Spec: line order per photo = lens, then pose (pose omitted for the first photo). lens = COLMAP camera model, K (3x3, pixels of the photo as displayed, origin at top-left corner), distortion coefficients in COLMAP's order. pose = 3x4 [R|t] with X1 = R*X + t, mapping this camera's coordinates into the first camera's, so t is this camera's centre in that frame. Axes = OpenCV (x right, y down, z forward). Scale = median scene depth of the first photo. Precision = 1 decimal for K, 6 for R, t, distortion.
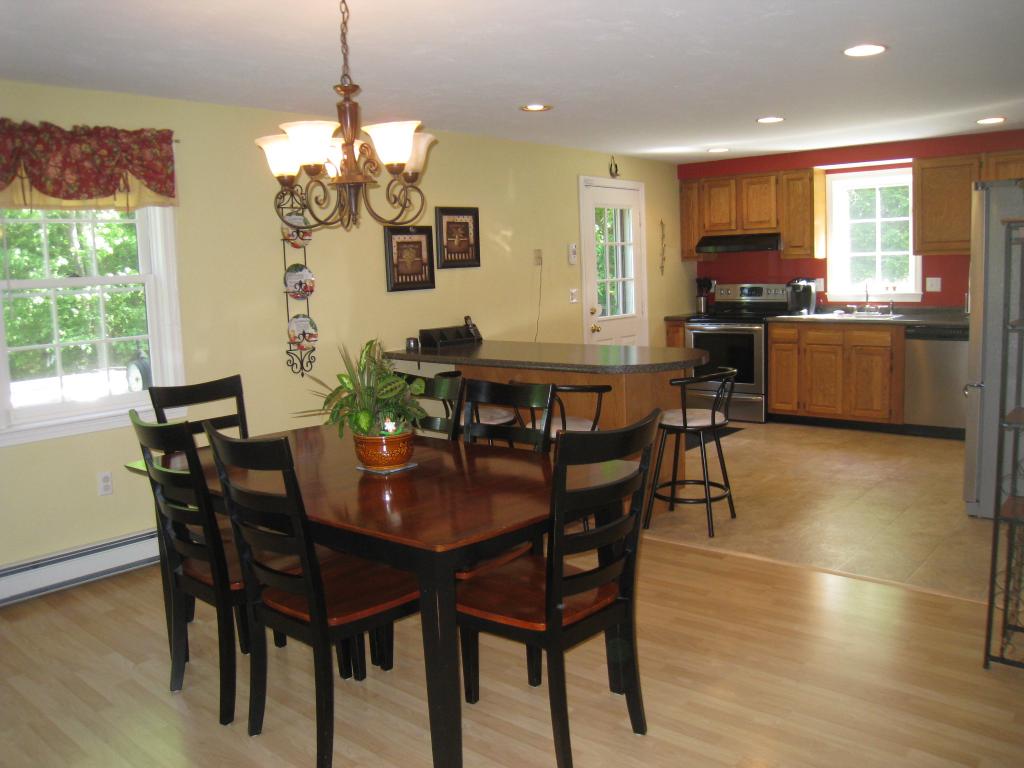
lens RADIAL K [[854.6, 0, 501.0], [0, 854.6, 376.5], [0, 0, 1]] dist [-0.171877, 0.121100]
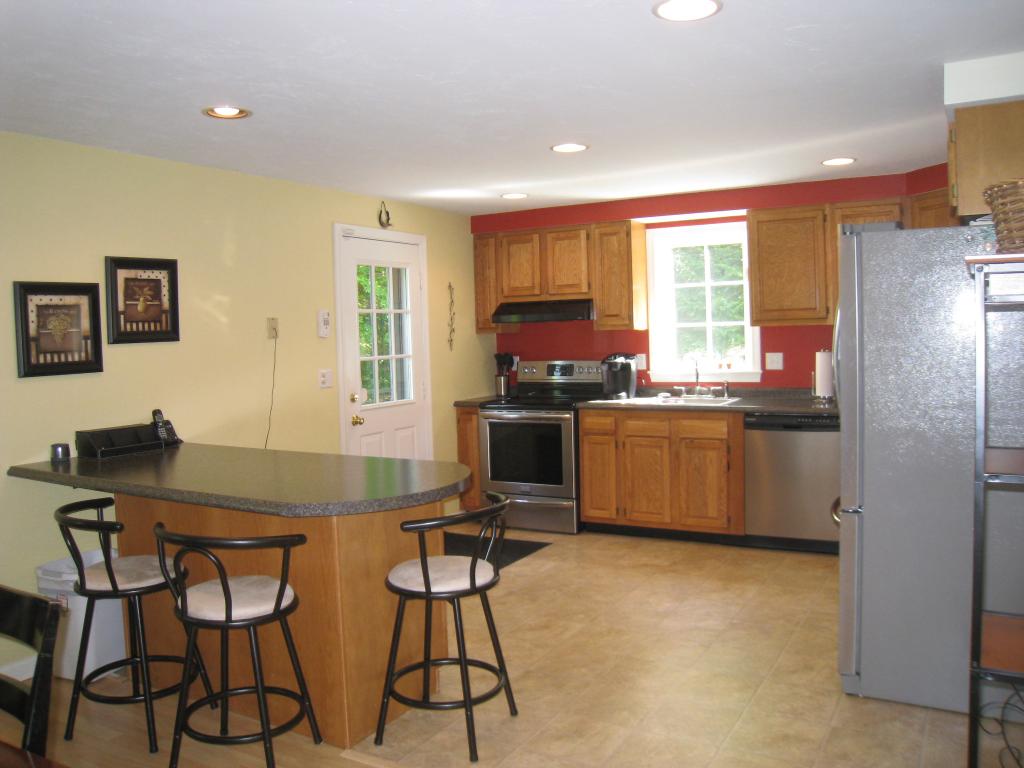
lens RADIAL K [[854.6, 0, 501.0], [0, 854.6, 376.5], [0, 0, 1]] dist [-0.171877, 0.121100]
pose [[0.982029, 0.000603, 0.188727, 0.092727], [0.014731, 0.996699, -0.079837, -0.032135], [-0.188152, 0.081182, 0.978779, 0.216240]]
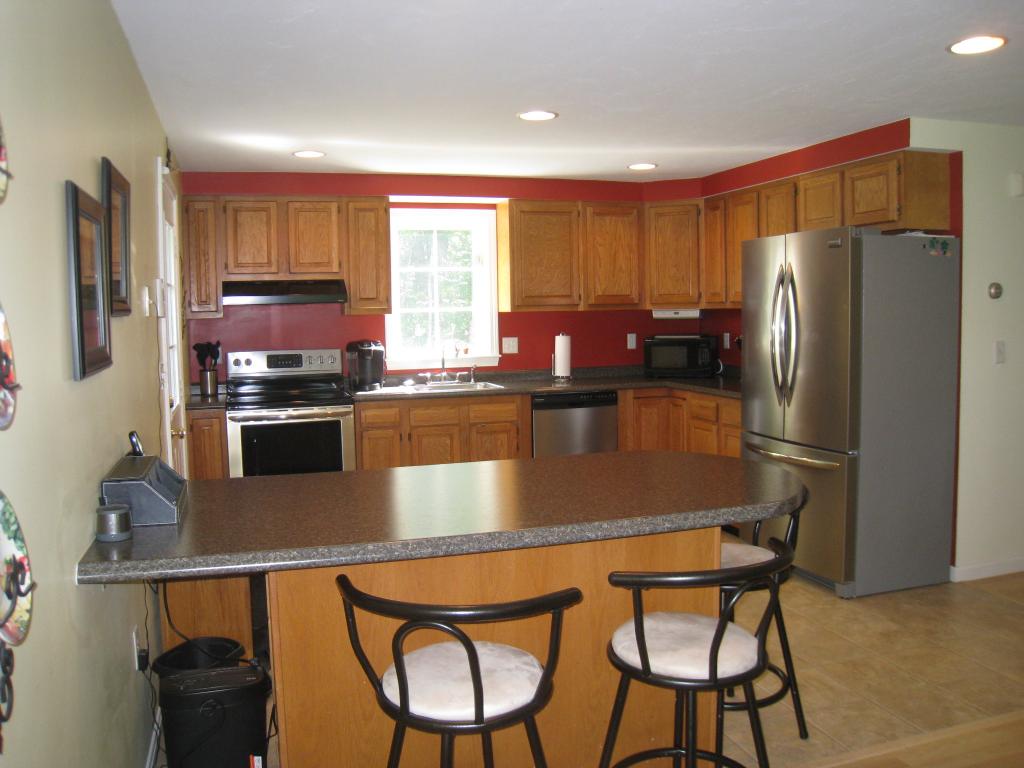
lens RADIAL K [[854.6, 0, 501.0], [0, 854.6, 376.5], [0, 0, 1]] dist [-0.171877, 0.121100]
pose [[0.521907, -0.033411, 0.852348, -0.245053], [0.106420, 0.993976, -0.026201, -0.055242], [-0.846338, 0.104382, 0.522319, 0.525063]]
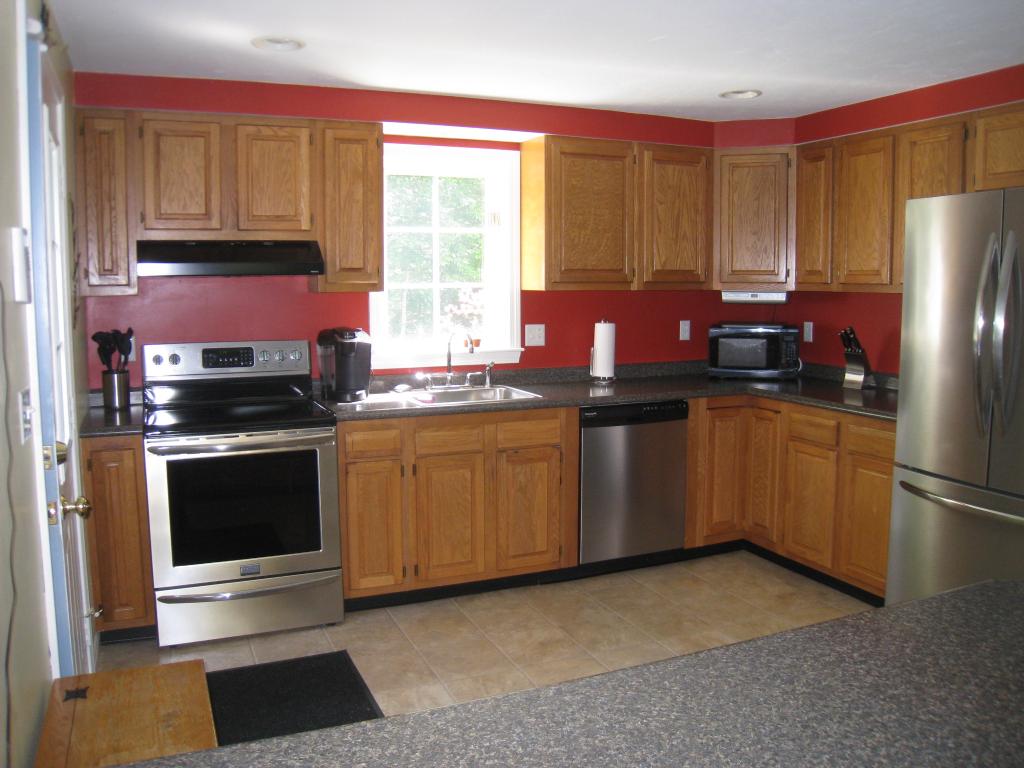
lens RADIAL K [[851.6, 0, 507.1], [0, 851.6, 368.4], [0, 0, 1]] dist [-0.175326, 0.115724]
pose [[0.426688, -0.052766, 0.902858, -0.086193], [0.100665, 0.994864, 0.010570, -0.093022], [-0.898779, 0.086376, 0.429808, 0.715837]]
